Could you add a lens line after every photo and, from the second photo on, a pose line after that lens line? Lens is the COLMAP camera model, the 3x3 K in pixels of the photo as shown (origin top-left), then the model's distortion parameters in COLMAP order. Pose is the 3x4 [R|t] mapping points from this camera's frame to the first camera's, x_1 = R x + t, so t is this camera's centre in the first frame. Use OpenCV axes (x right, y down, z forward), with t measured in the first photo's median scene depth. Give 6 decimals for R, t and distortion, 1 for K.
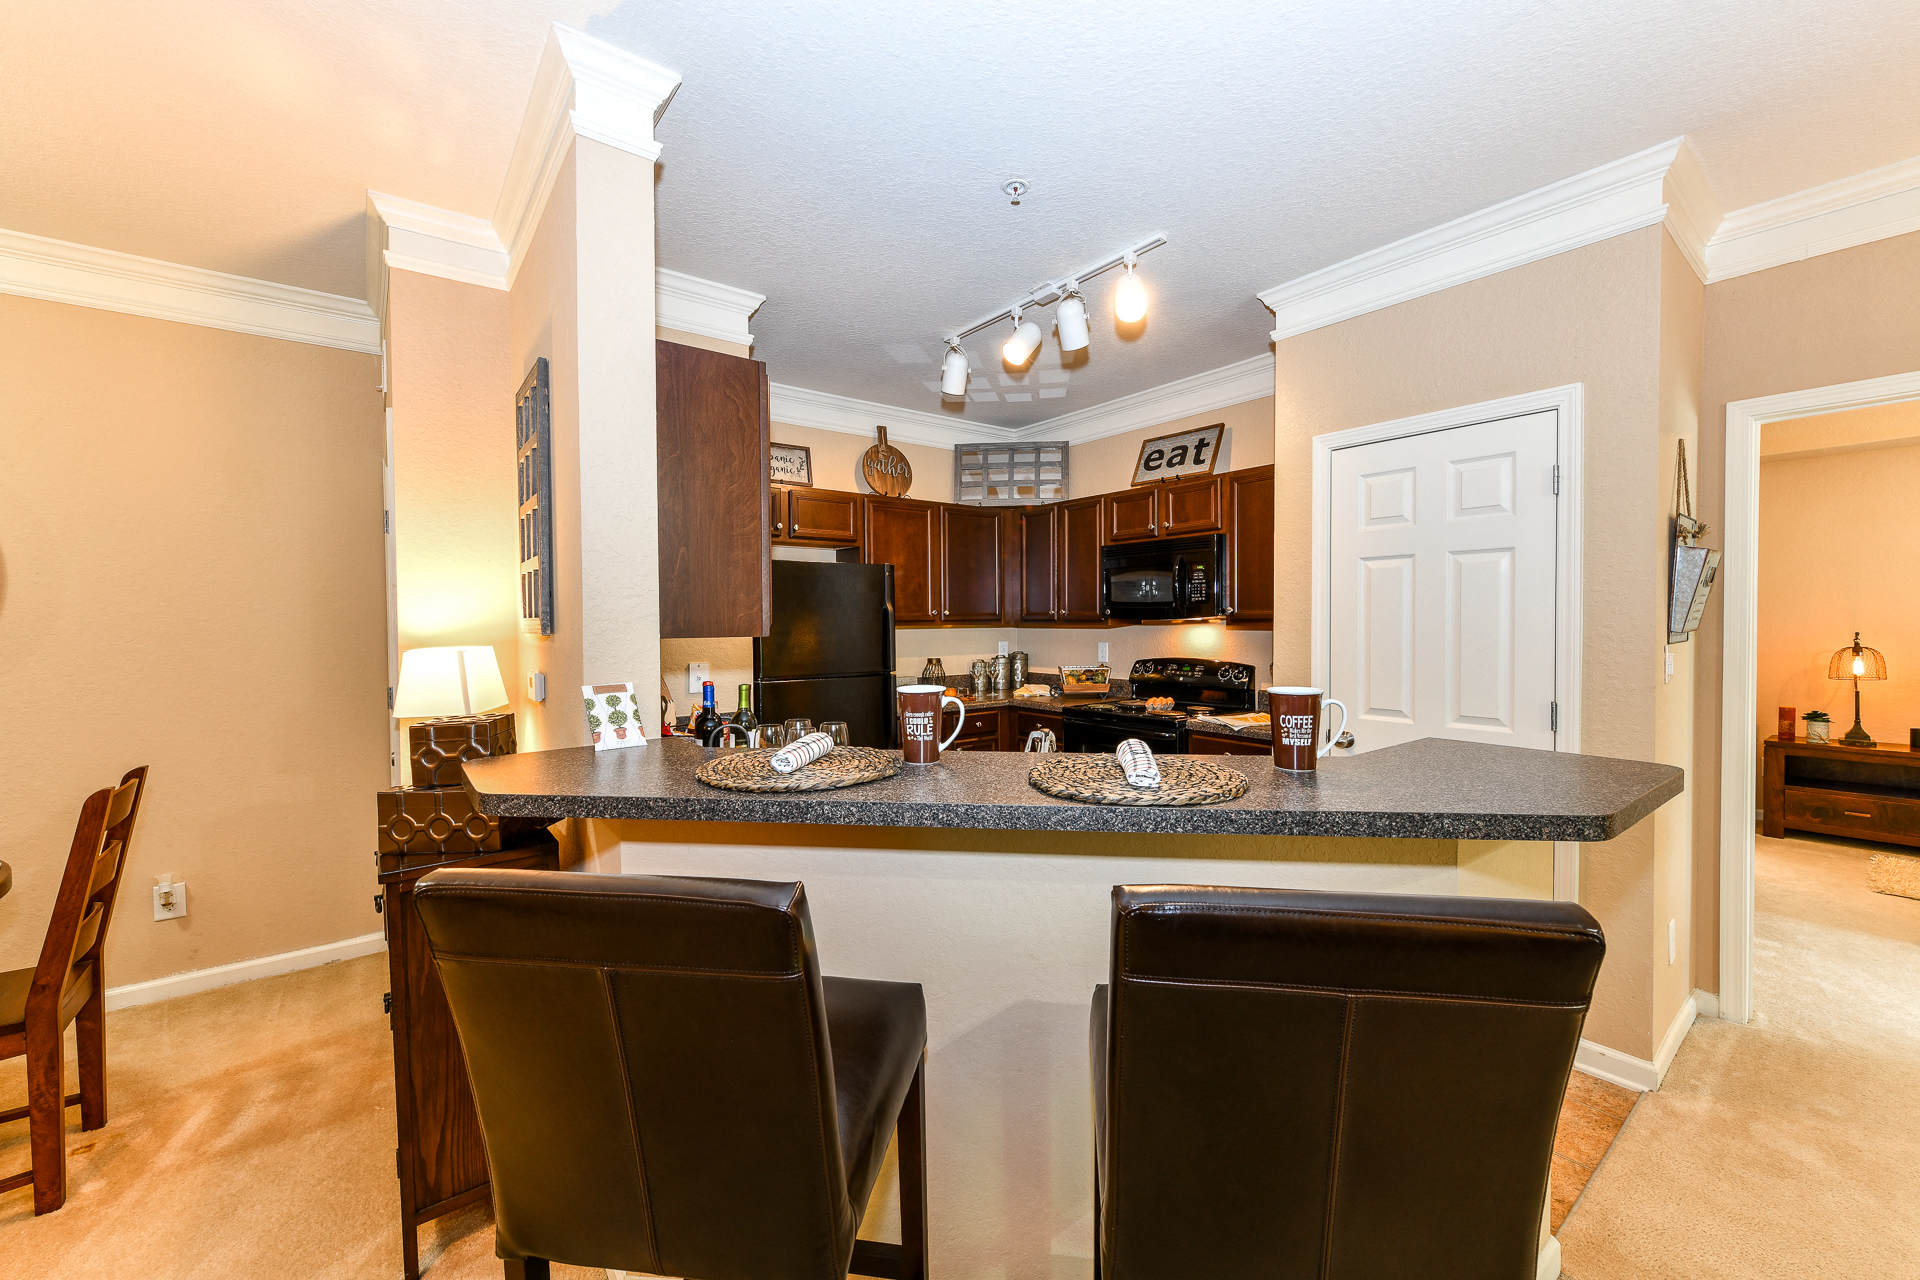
lens RADIAL K [[751.0, 0, 963.2], [0, 751.0, 640.7], [0, 0, 1]] dist [0.010239, -0.000226]
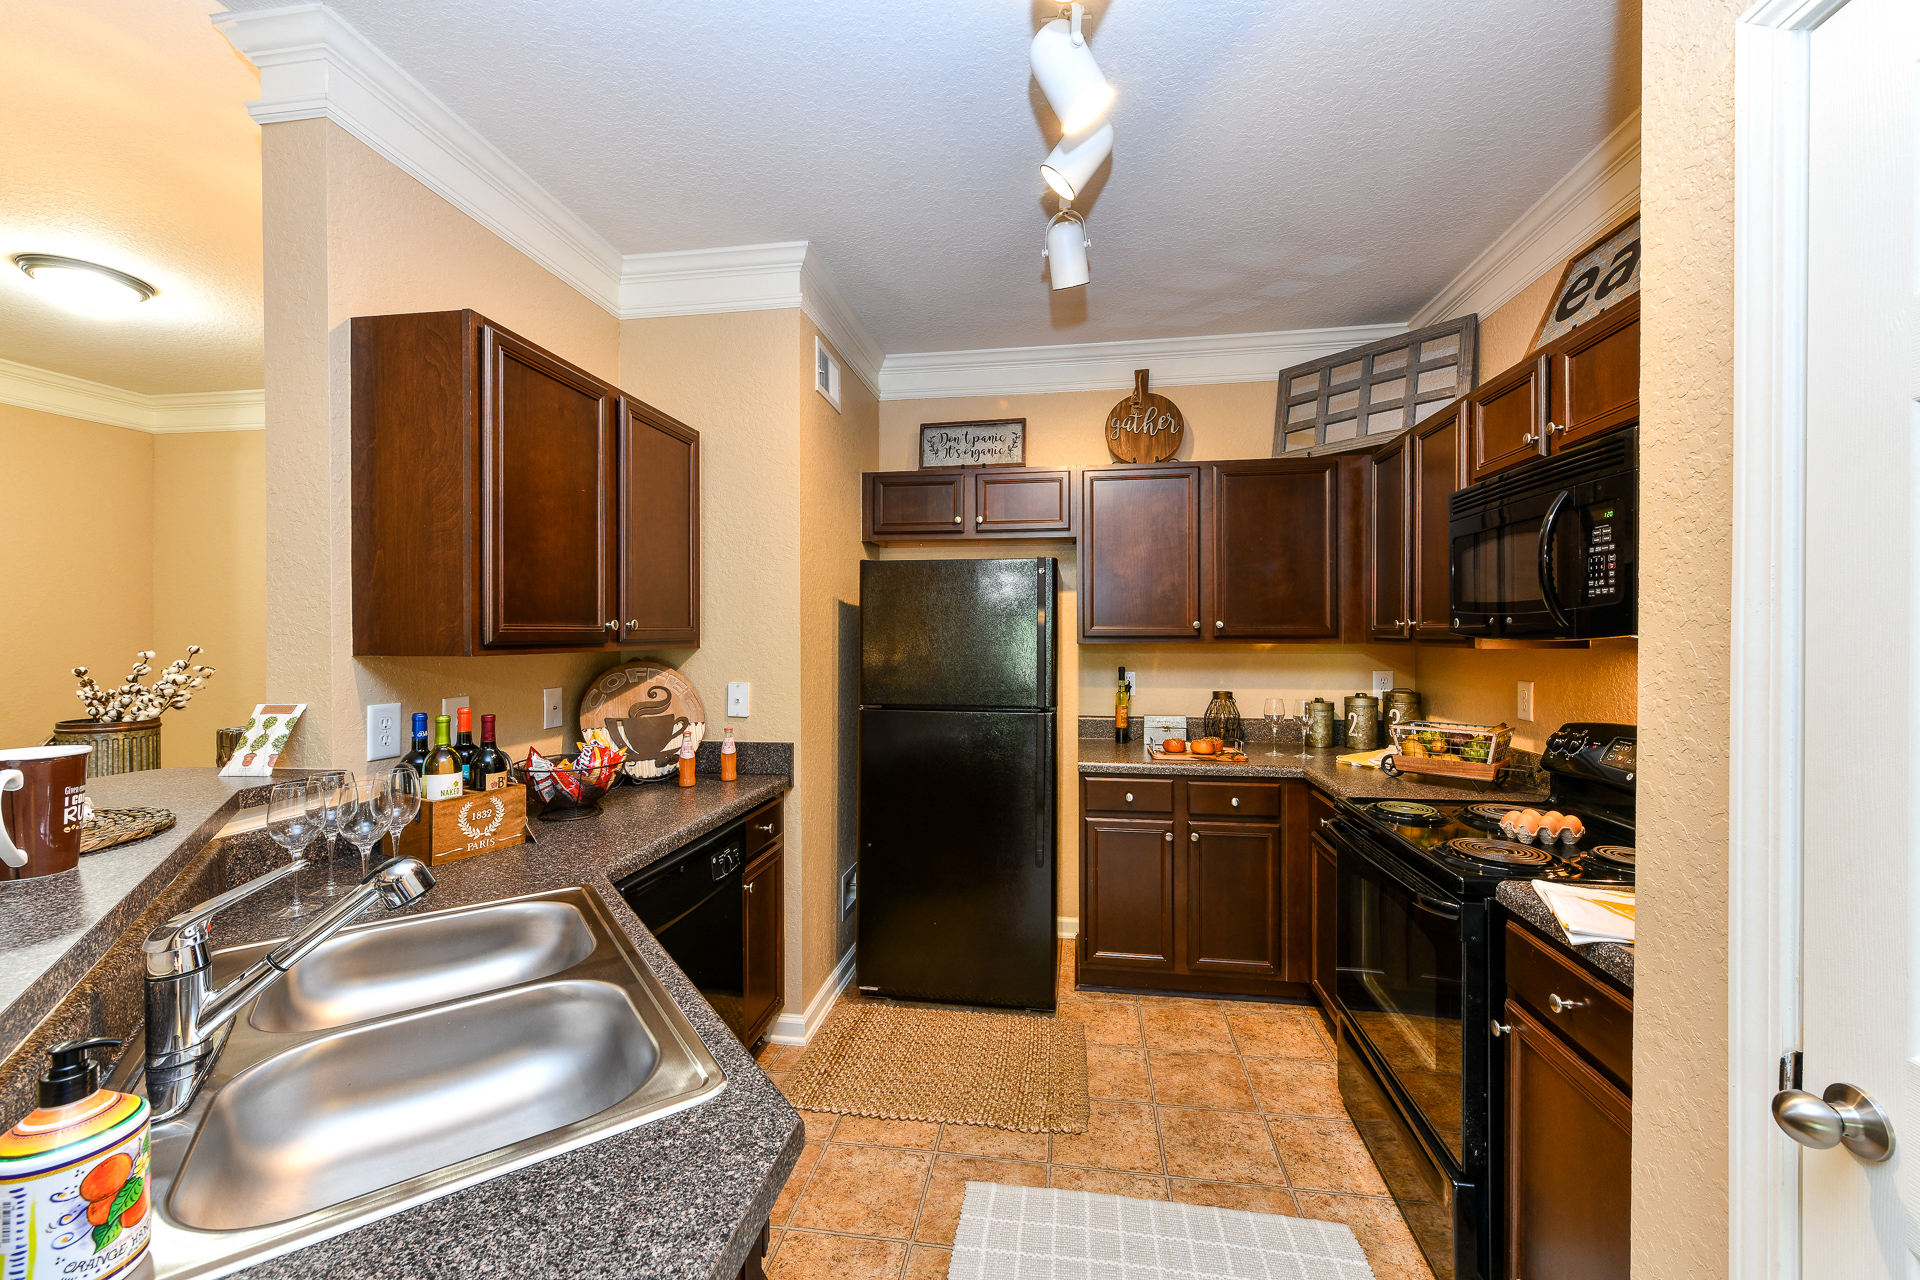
lens RADIAL K [[751.0, 0, 964.3], [0, 751.0, 634.6], [0, 0, 1]] dist [0.010239, -0.000226]
pose [[0.692993, 0.008546, -0.720894, 0.317173], [-0.024847, 0.999619, -0.012035, -0.015150], [0.720516, 0.026252, 0.692941, 0.393810]]
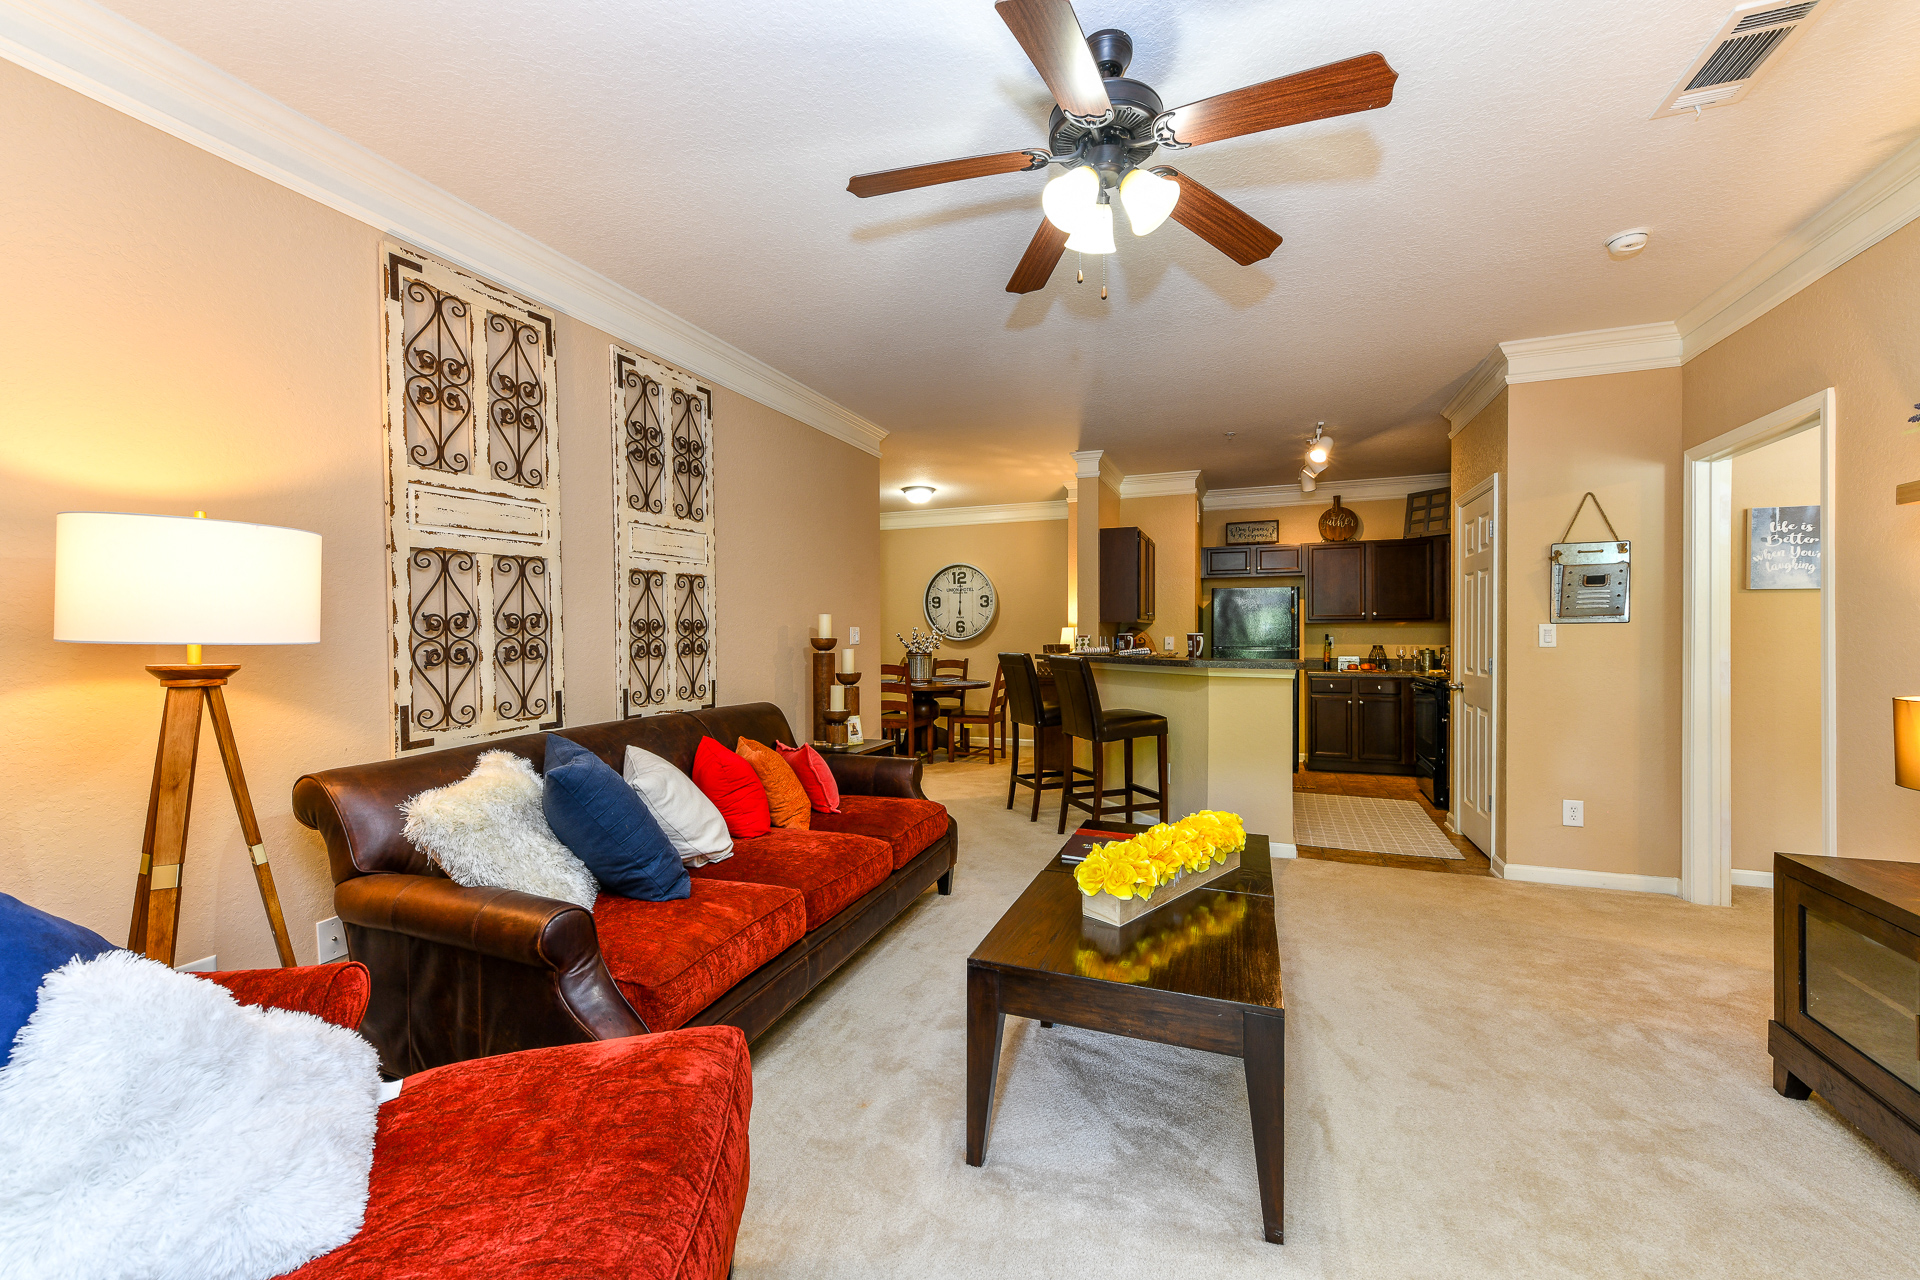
lens RADIAL K [[751.0, 0, 970.2], [0, 751.0, 641.2], [0, 0, 1]] dist [0.010239, -0.000226]
pose [[0.523163, 0.010108, -0.852173, 0.873723], [-0.025732, 0.999661, -0.003940, 0.045664], [0.851844, 0.023989, 0.523246, -0.487984]]
